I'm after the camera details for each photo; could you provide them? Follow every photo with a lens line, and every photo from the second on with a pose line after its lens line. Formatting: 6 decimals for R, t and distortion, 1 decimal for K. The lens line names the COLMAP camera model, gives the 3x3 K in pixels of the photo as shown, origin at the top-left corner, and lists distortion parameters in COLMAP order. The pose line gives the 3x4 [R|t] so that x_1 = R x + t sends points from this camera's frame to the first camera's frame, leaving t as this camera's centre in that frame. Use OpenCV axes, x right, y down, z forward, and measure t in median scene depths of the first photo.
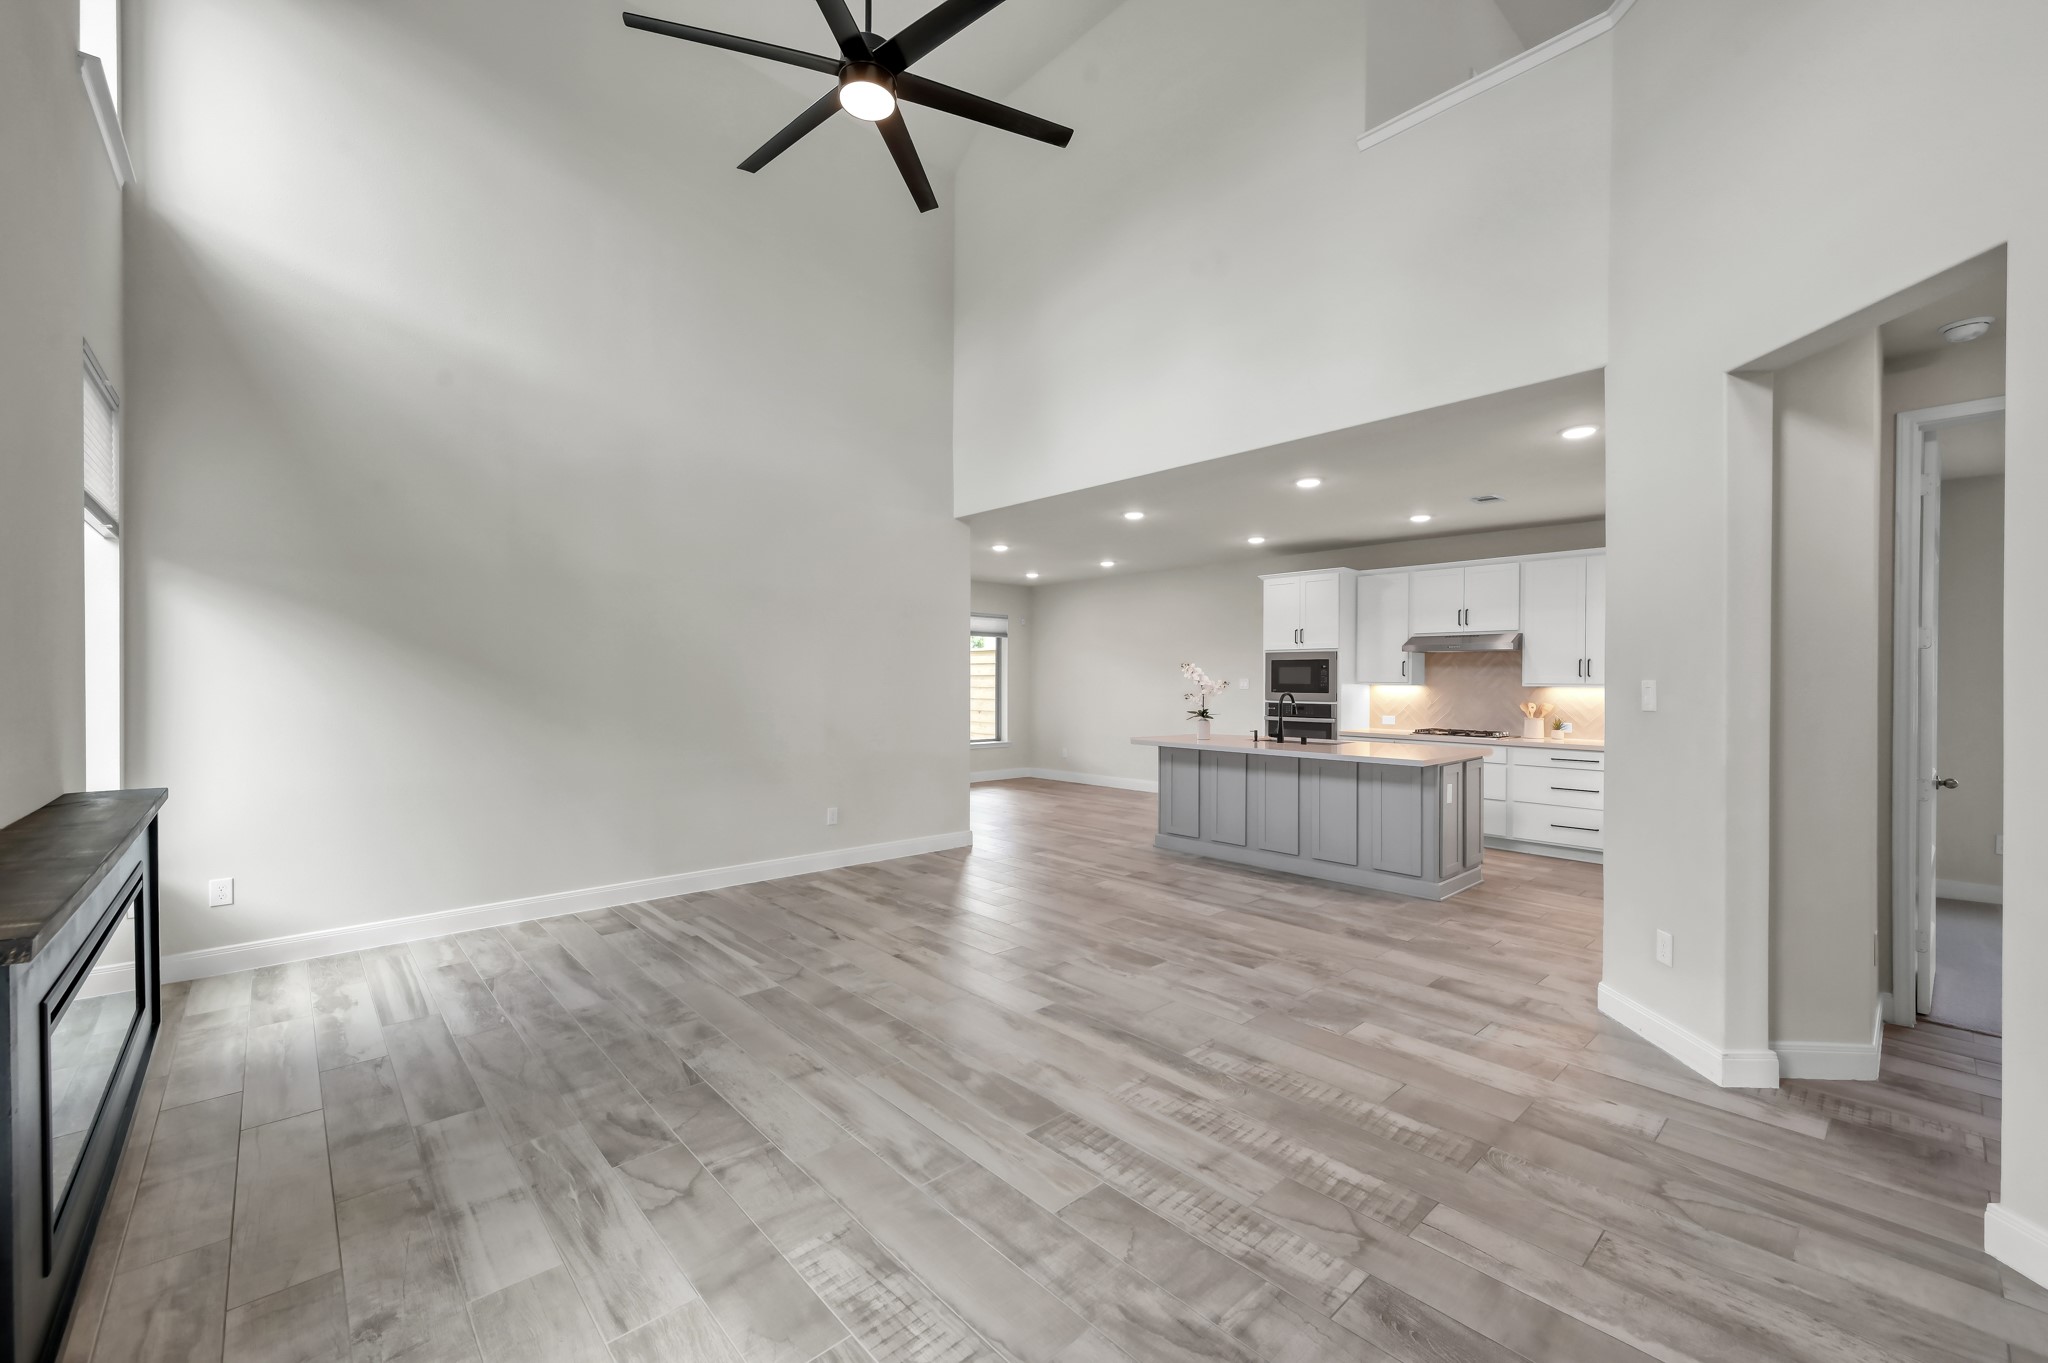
lens RADIAL K [[823.5, 0, 1024.0], [0, 823.5, 681.5], [0, 0, 1]] dist [0.000313, -0.000012]
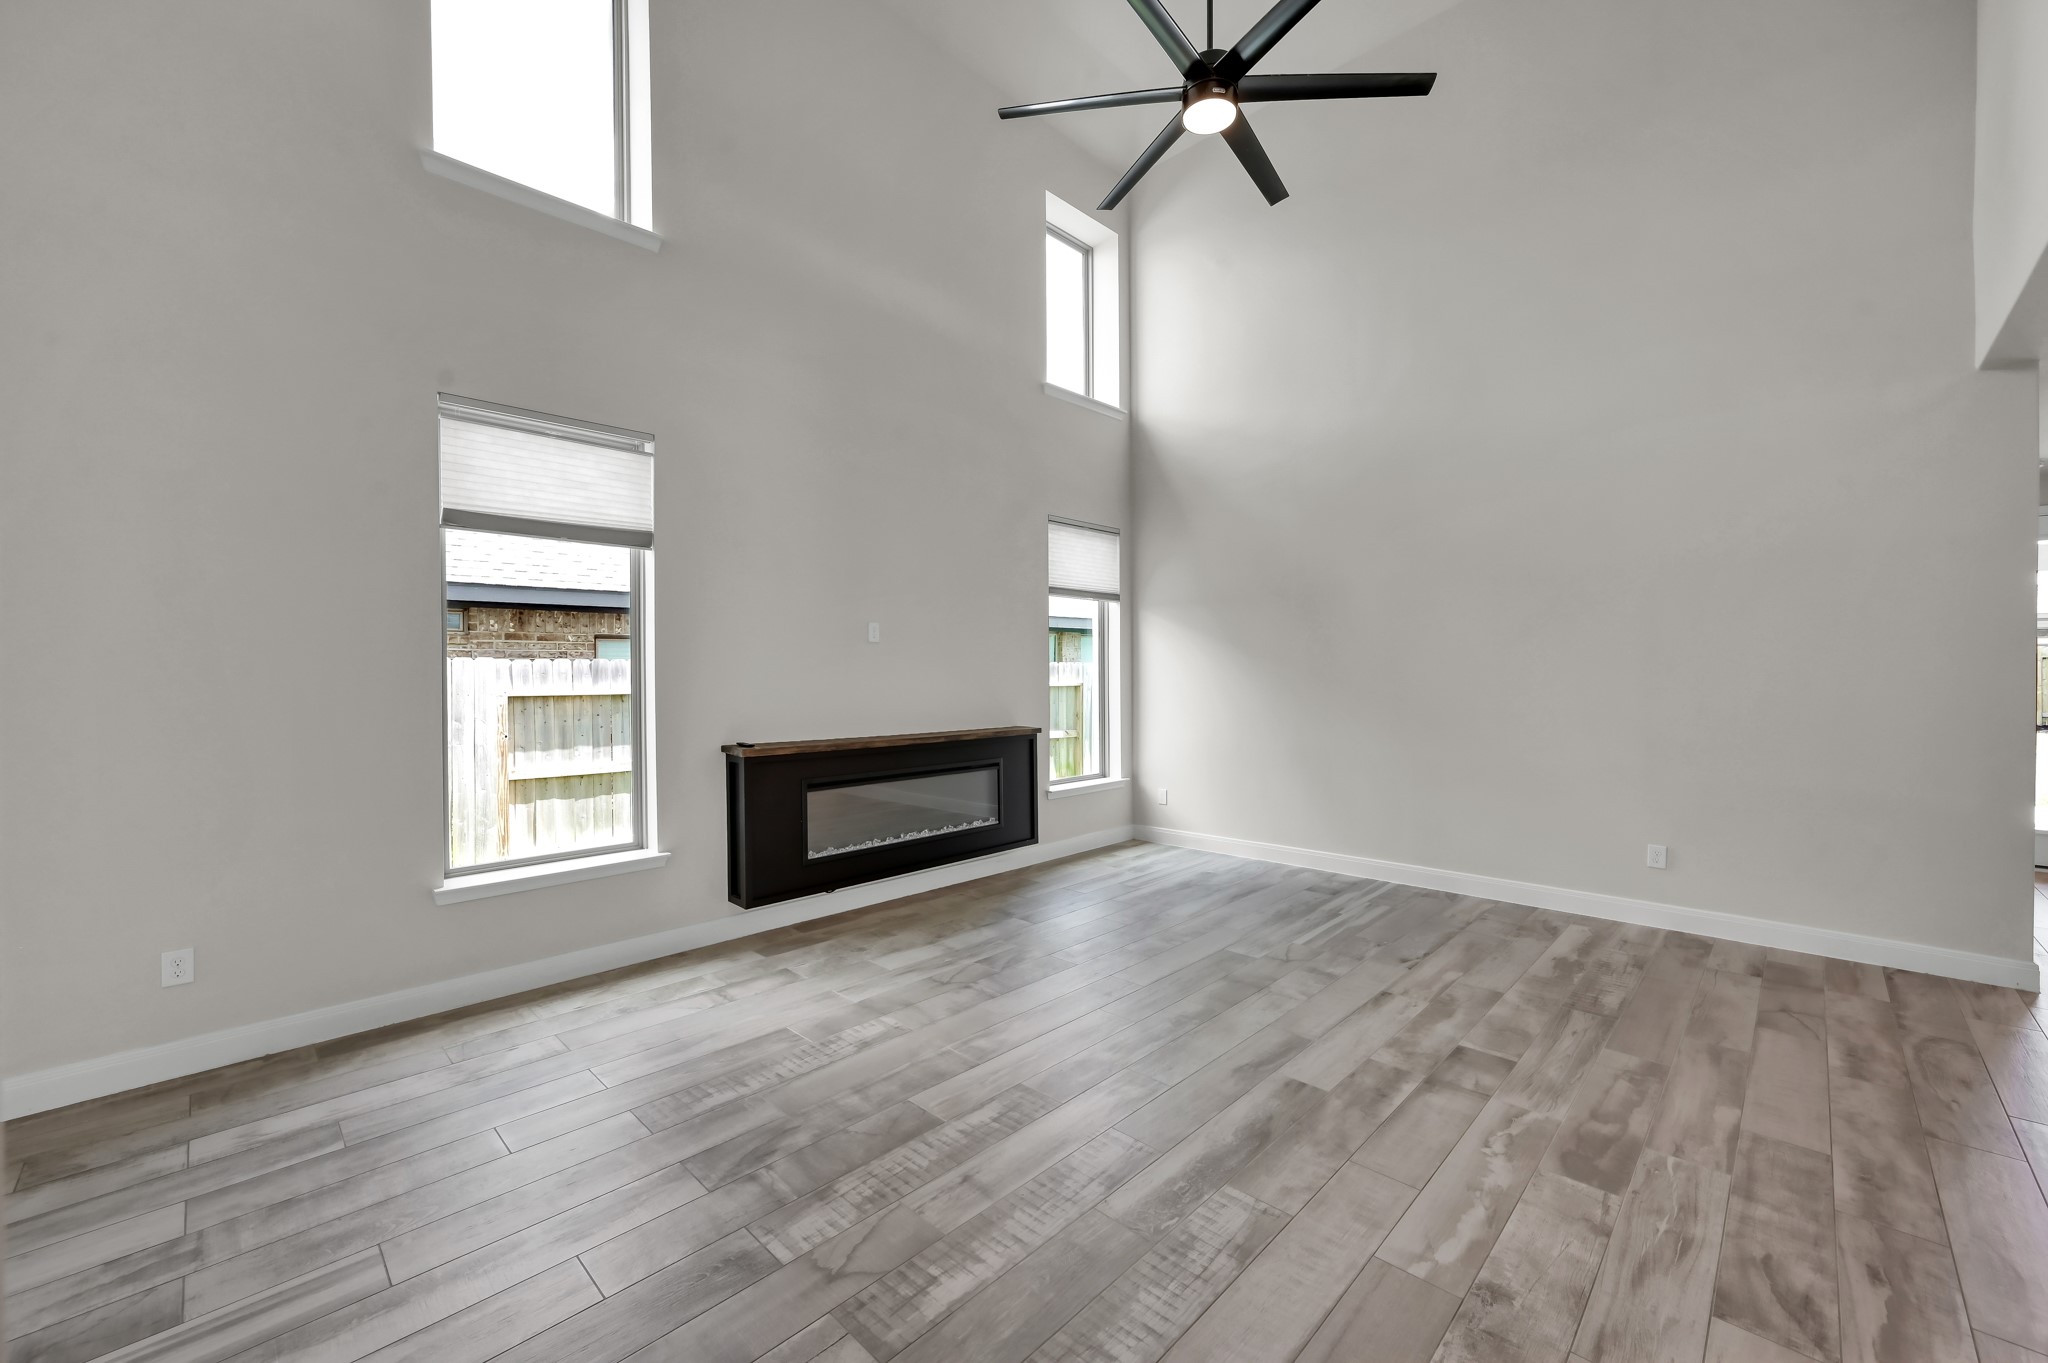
lens RADIAL K [[804.4, 0, 1027.8], [0, 804.4, 682.3], [0, 0, 1]] dist [-0.000090, 0.000119]
pose [[0.061388, 0.008059, -0.998081, 0.791005], [0.003315, 0.999960, 0.008278, 0.000510], [0.998108, -0.003817, 0.061359, 0.694034]]
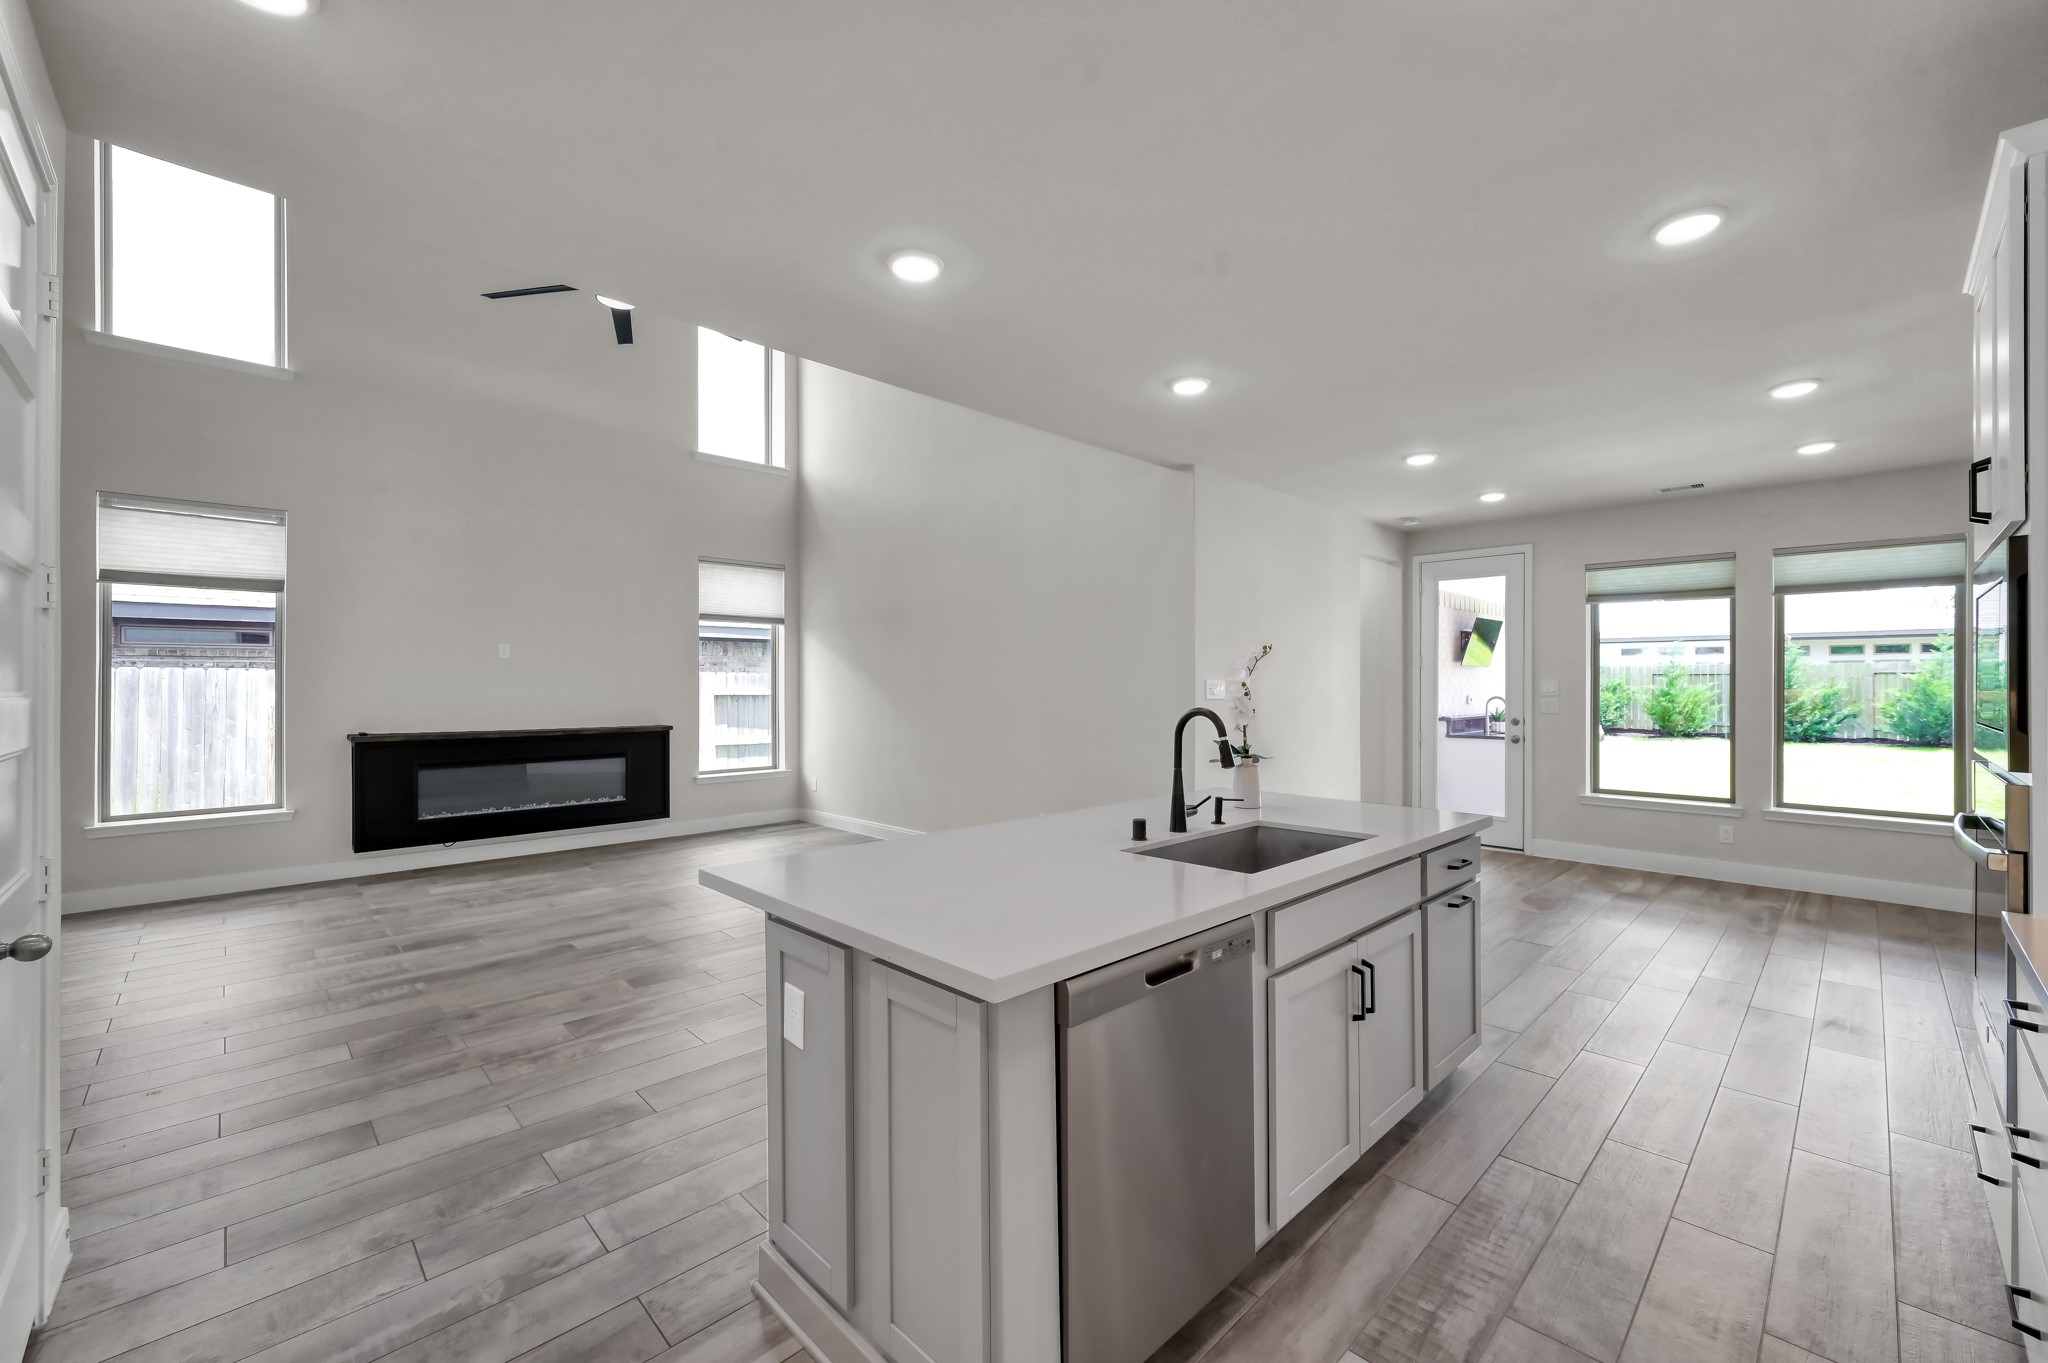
lens RADIAL K [[819.2, 0, 1024.0], [0, 819.2, 681.5], [0, 0, 1]] dist [0.000398, 0.000005]
pose [[0.036535, -0.006172, -0.999313, 1.303527], [-0.000839, 0.999980, -0.006206, 0.004639], [0.999332, 0.001065, 0.036529, 1.655234]]
